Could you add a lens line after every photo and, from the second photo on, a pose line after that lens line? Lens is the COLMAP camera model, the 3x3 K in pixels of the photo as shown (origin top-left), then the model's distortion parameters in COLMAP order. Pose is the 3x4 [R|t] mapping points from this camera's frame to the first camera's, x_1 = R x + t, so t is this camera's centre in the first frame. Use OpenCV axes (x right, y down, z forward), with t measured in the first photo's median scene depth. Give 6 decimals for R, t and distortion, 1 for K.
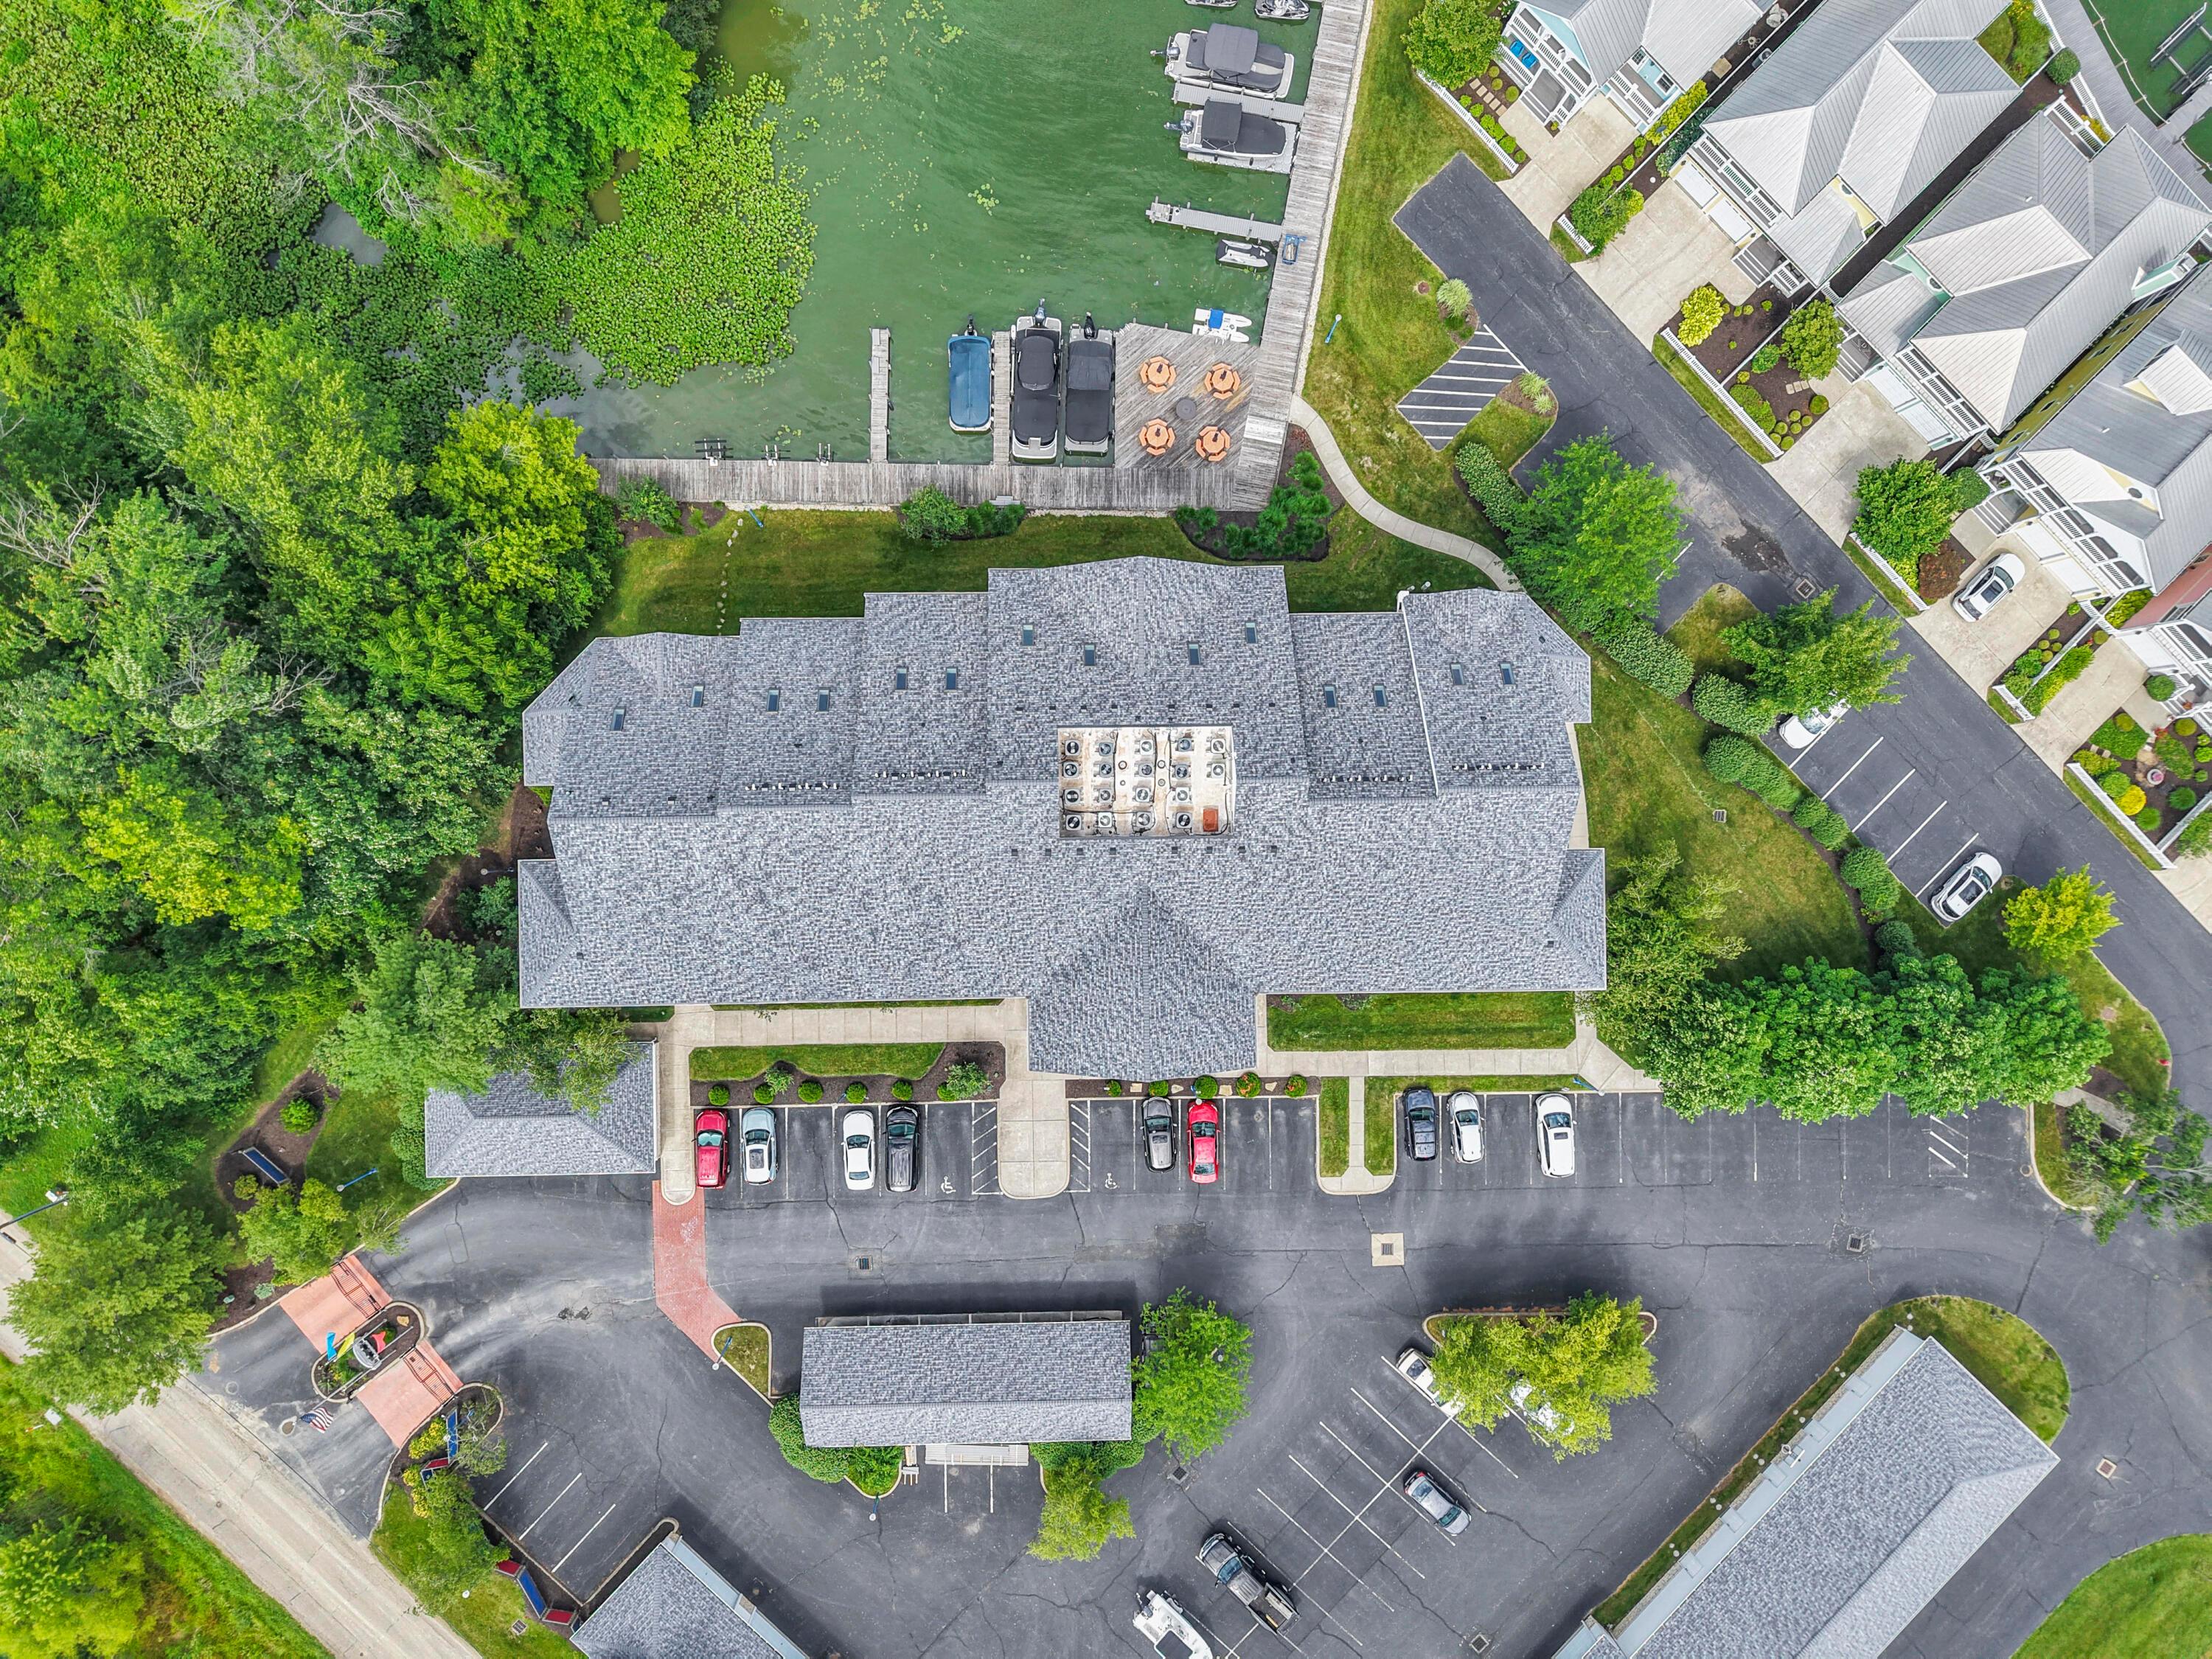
lens RADIAL K [[1483.6, 0, 1106.0], [0, 1483.6, 829.5], [0, 0, 1]] dist [0.025516, -0.000131]
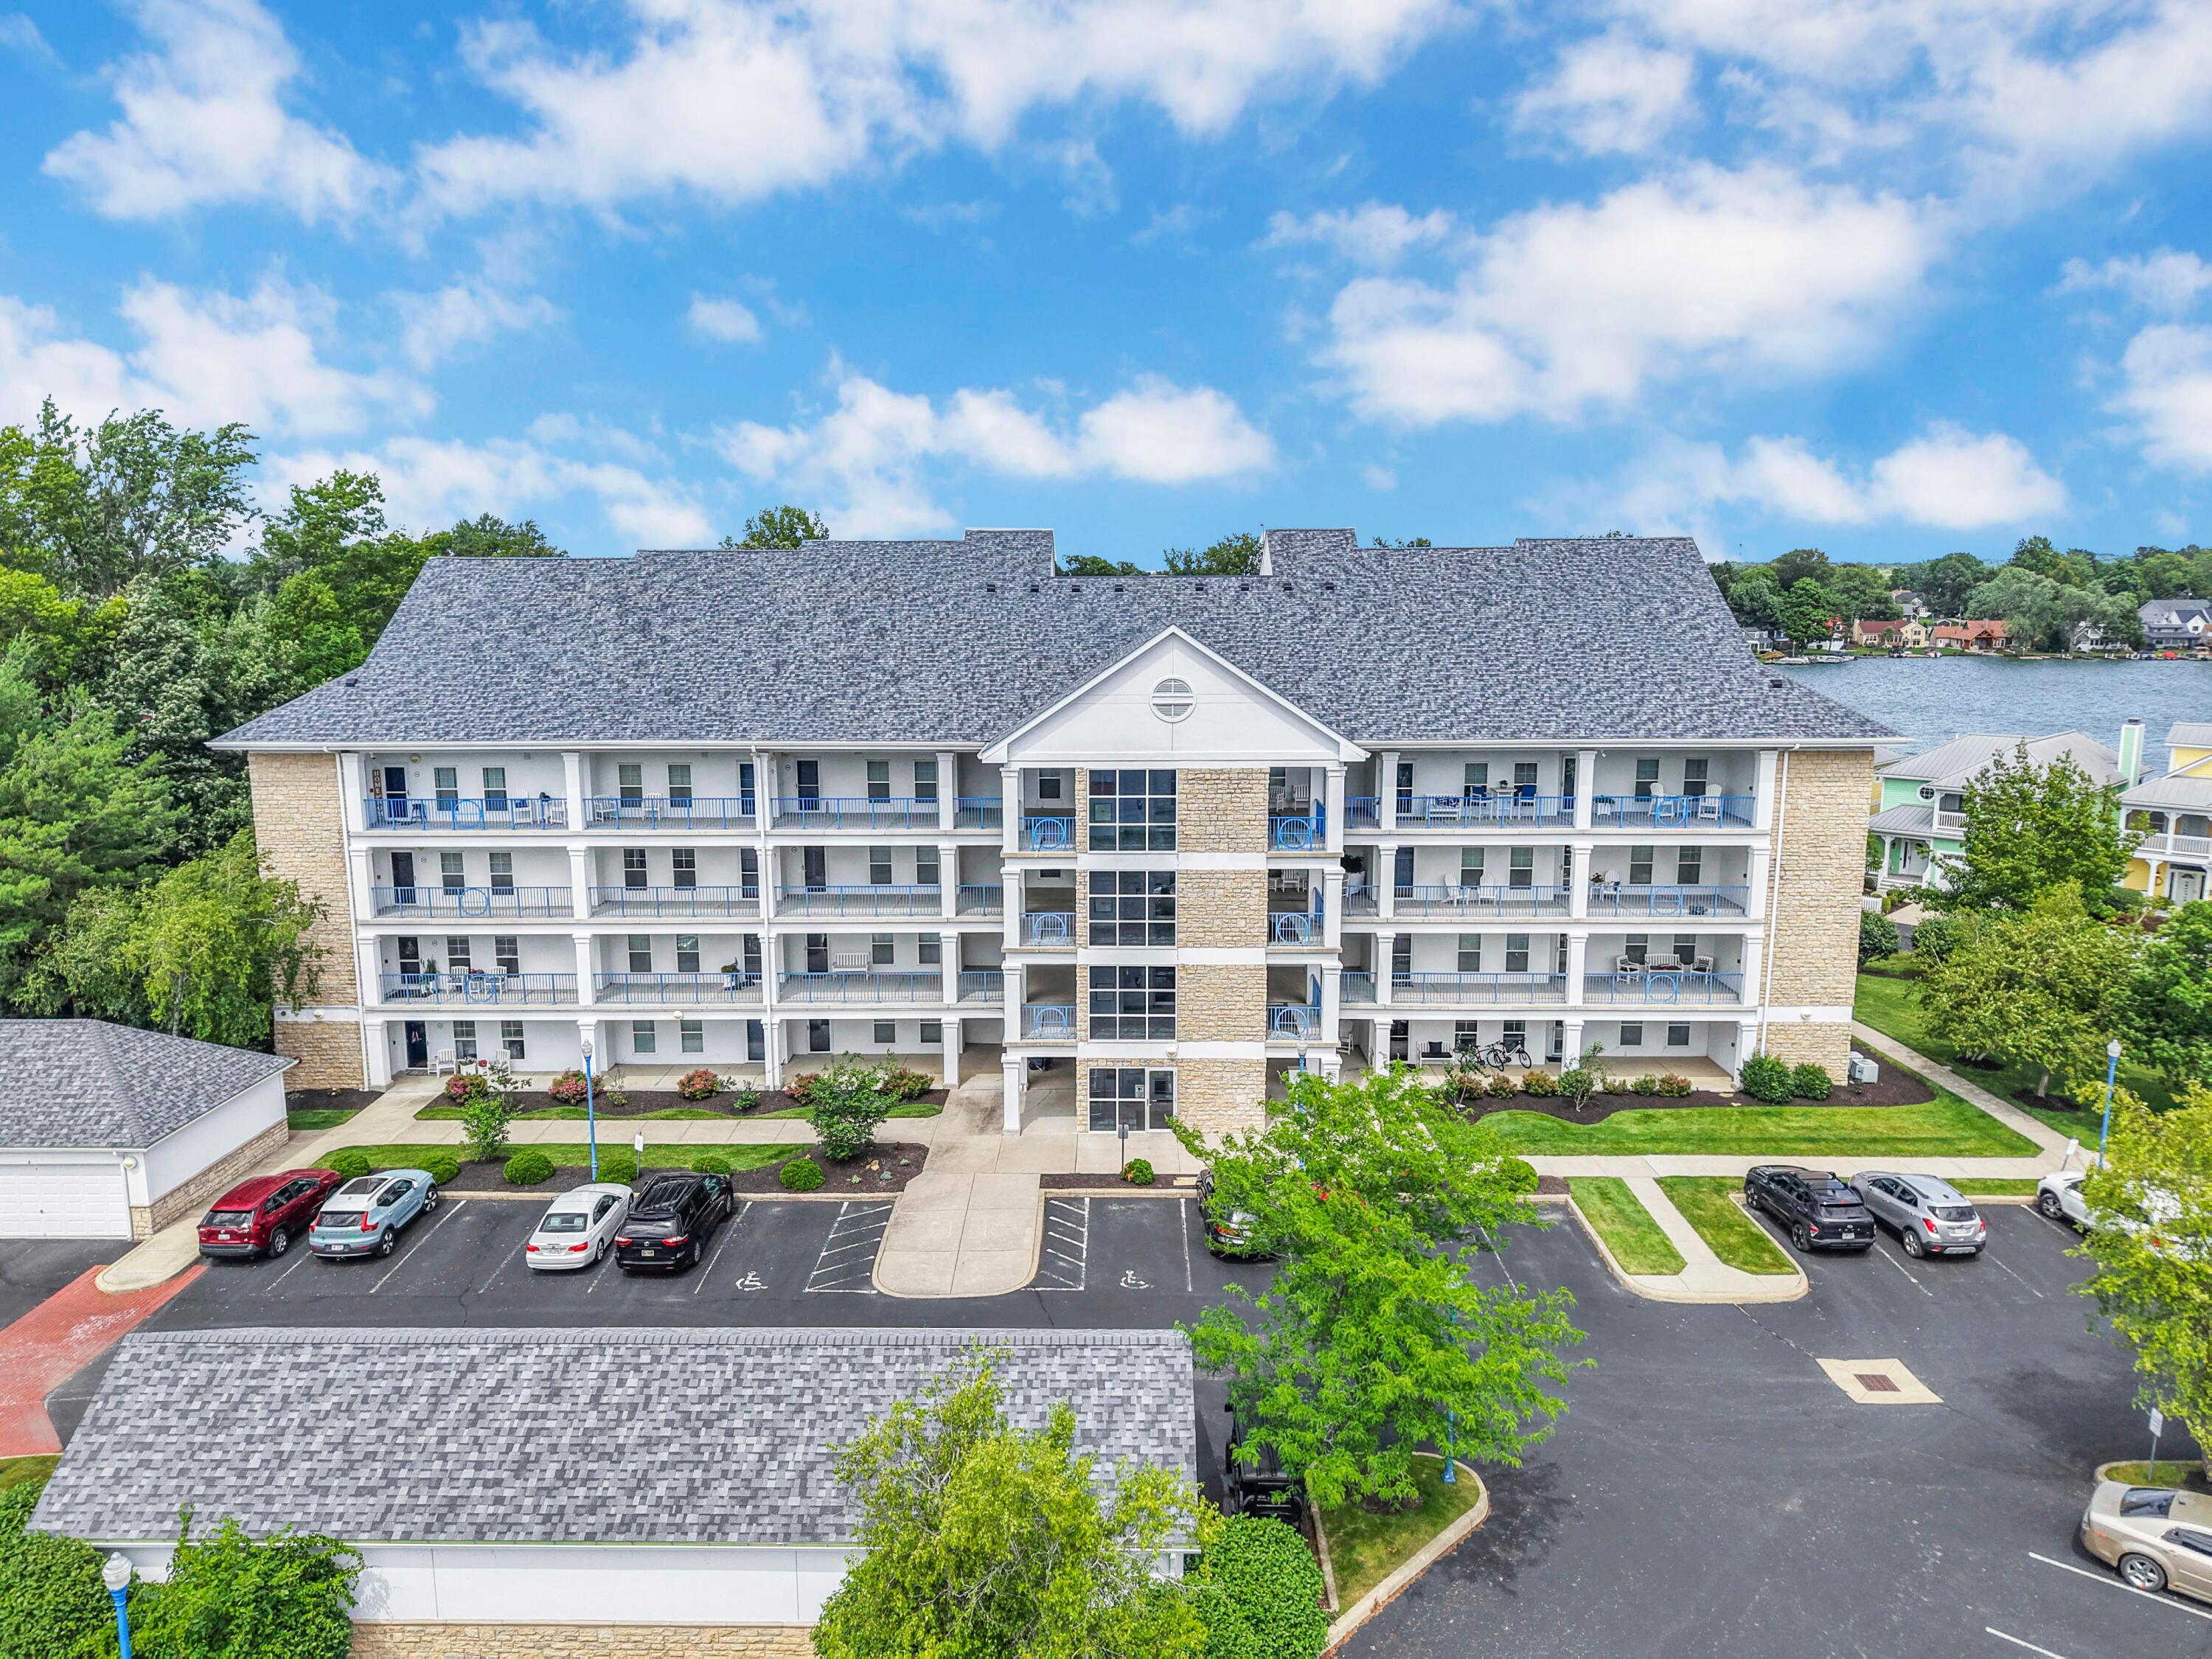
lens RADIAL K [[1483.6, 0, 1106.0], [0, 1483.6, 829.5], [0, 0, 1]] dist [0.025516, -0.000131]
pose [[0.998890, -0.036837, -0.029347, 0.015147], [-0.022899, 0.164653, -0.986086, 0.752423], [0.041157, 0.985664, 0.163626, 0.944148]]
